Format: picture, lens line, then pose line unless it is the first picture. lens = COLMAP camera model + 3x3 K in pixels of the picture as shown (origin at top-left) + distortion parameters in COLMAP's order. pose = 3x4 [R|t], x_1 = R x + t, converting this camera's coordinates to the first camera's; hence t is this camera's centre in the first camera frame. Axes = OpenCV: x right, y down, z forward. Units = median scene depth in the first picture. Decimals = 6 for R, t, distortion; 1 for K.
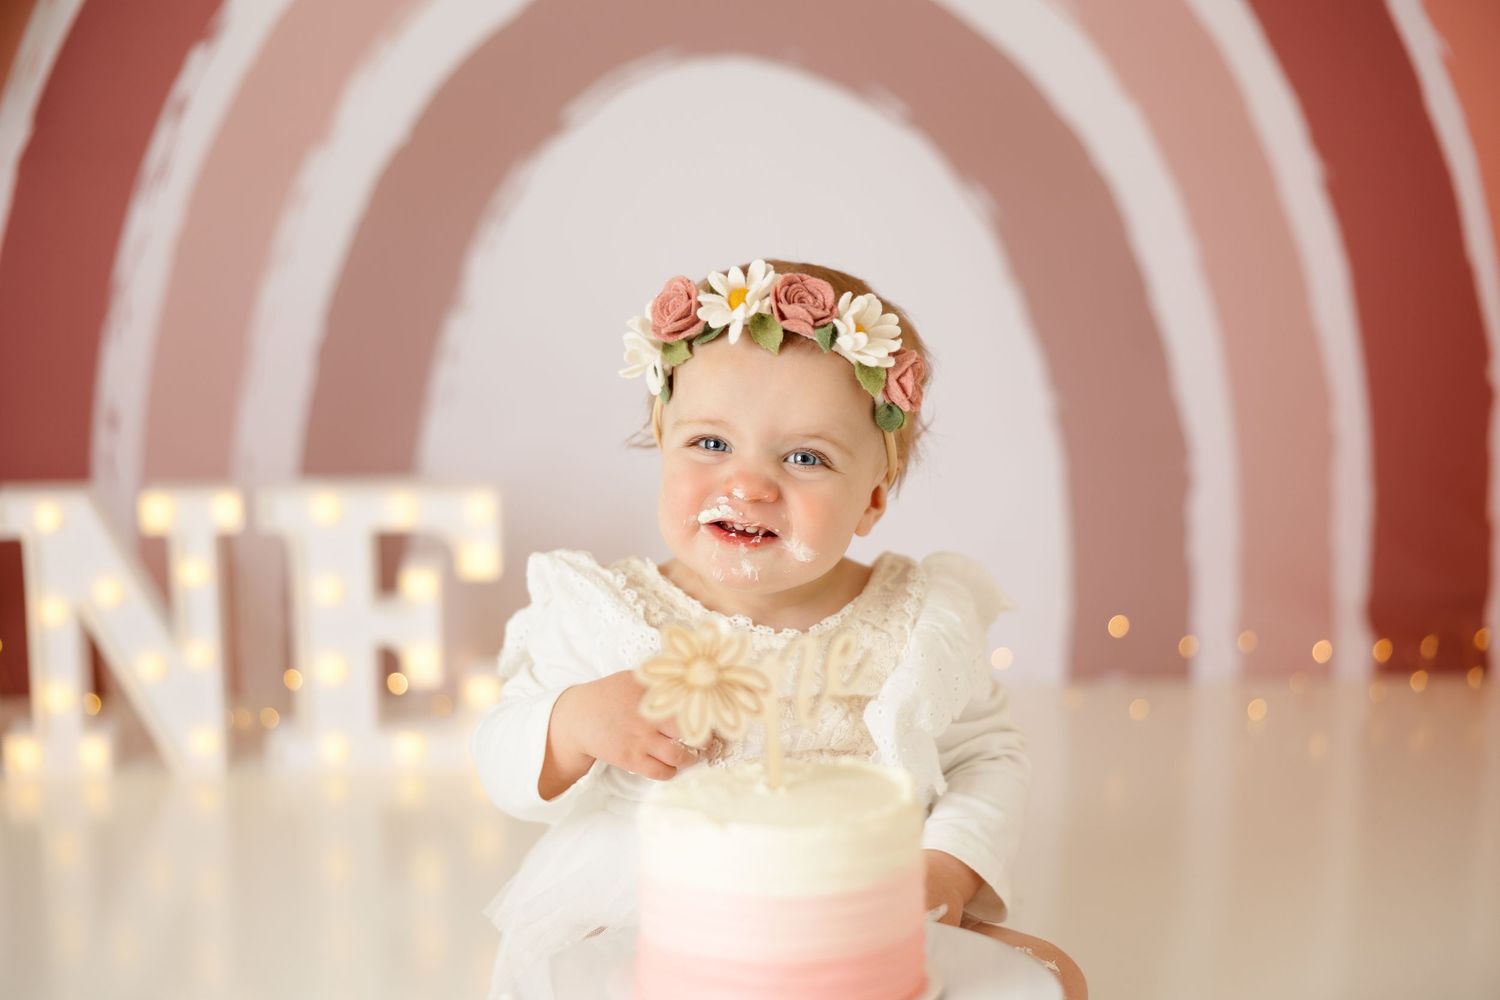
lens RADIAL K [[2714.2, 0, 793.5], [0, 2714.2, 535.1], [0, 0, 1]] dist [-0.035655, 0.000000]
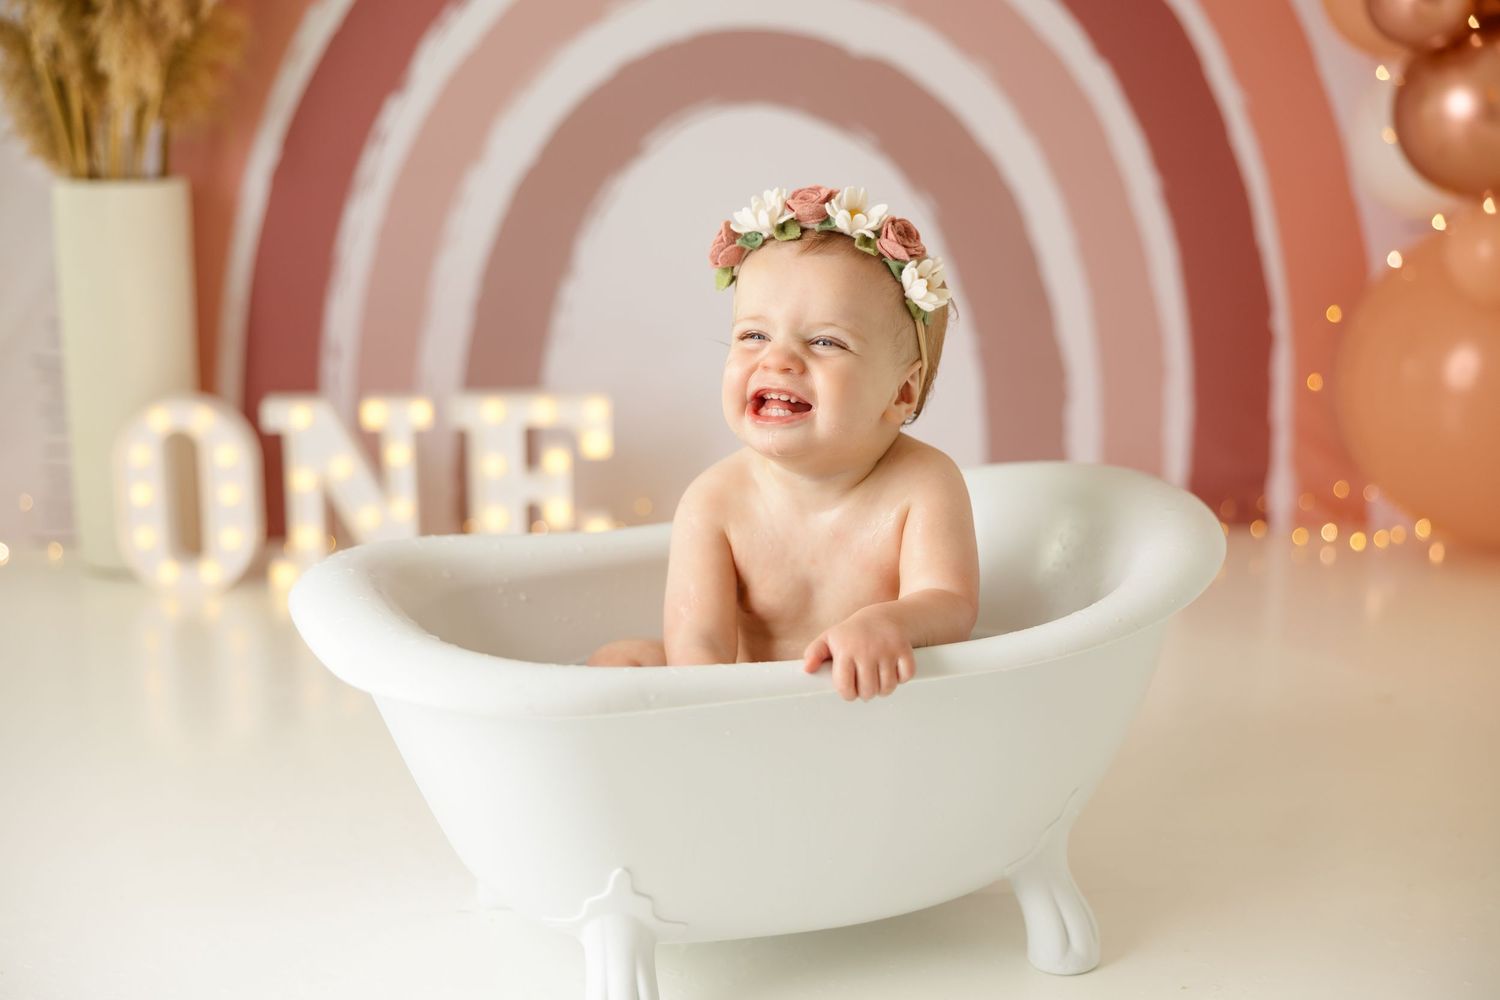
lens RADIAL K [[2102.1, 0, 755.1], [0, 2102.1, 505.1], [0, 0, 1]] dist [-0.004683, 0.000000]
pose [[0.999905, 0.007314, -0.011666, -0.009165], [-0.006736, 0.998783, 0.048864, -0.015352], [0.012009, -0.048781, 0.998737, -0.146216]]
